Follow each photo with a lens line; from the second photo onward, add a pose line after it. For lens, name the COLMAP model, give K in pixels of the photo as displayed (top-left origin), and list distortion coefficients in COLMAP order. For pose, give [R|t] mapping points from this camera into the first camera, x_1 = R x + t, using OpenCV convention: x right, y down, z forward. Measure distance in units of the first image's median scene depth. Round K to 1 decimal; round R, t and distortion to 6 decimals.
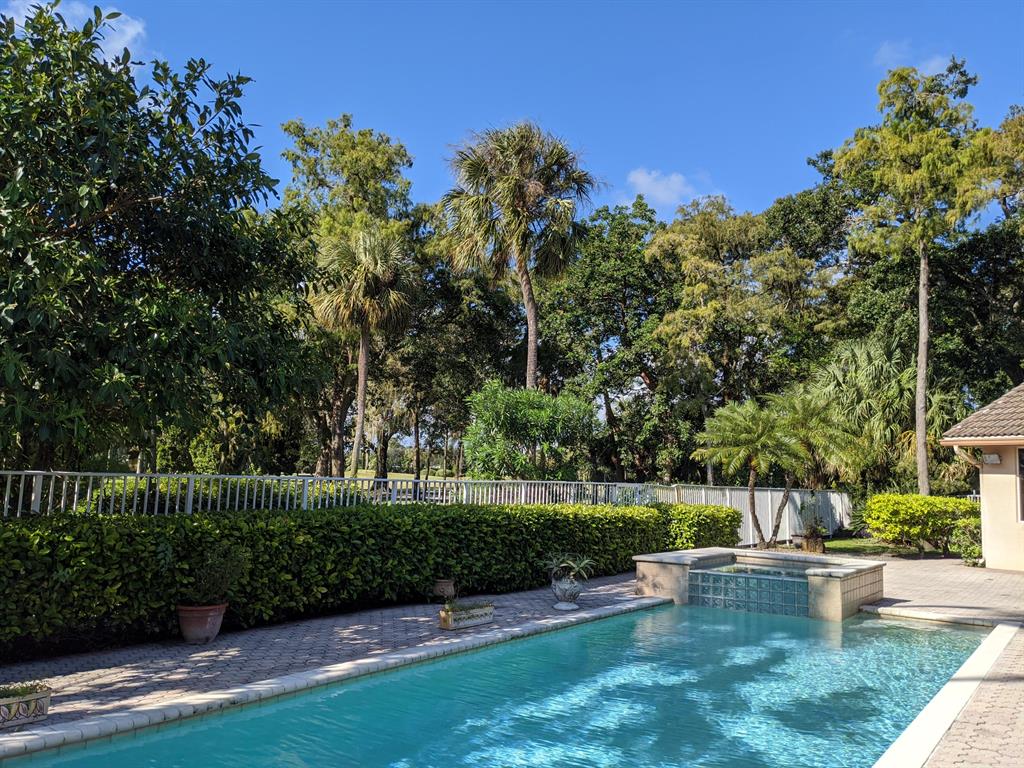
lens RADIAL K [[822.1, 0, 510.6], [0, 822.1, 378.4], [0, 0, 1]] dist [0.015763, -0.062386]
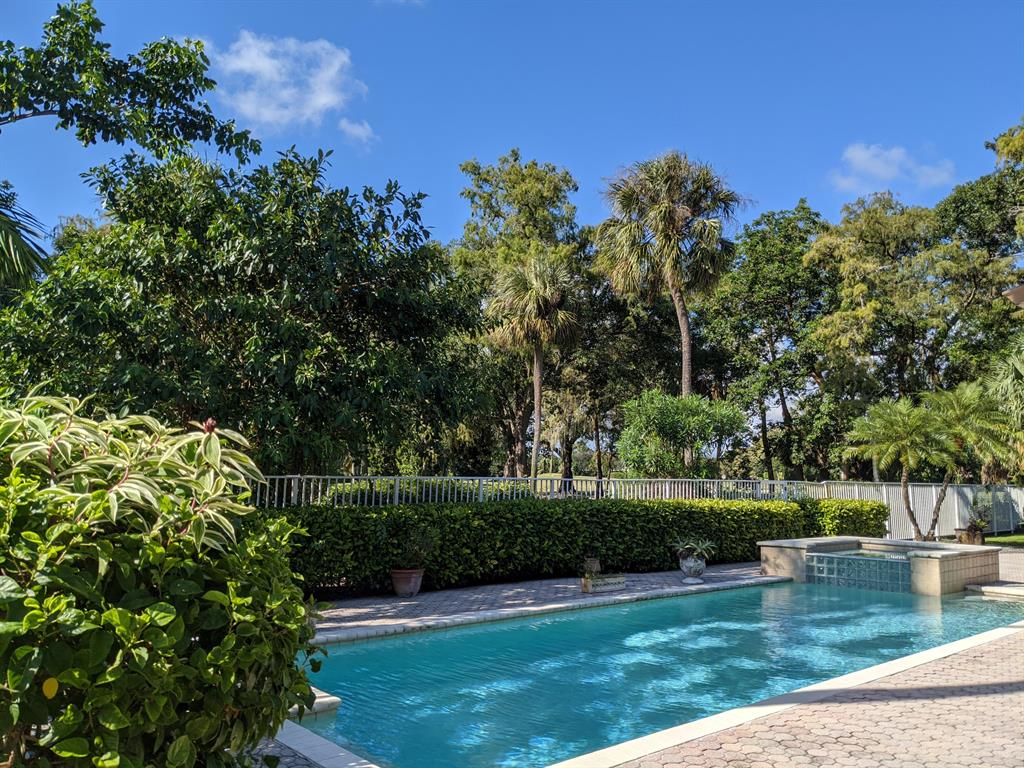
lens RADIAL K [[822.1, 0, 515.1], [0, 822.1, 385.1], [0, 0, 1]] dist [0.015763, -0.062386]
pose [[0.974478, -0.040287, -0.220839, 0.046641], [0.041297, 0.999147, -0.000045, -0.011024], [0.220652, -0.009076, 0.975310, -0.120110]]
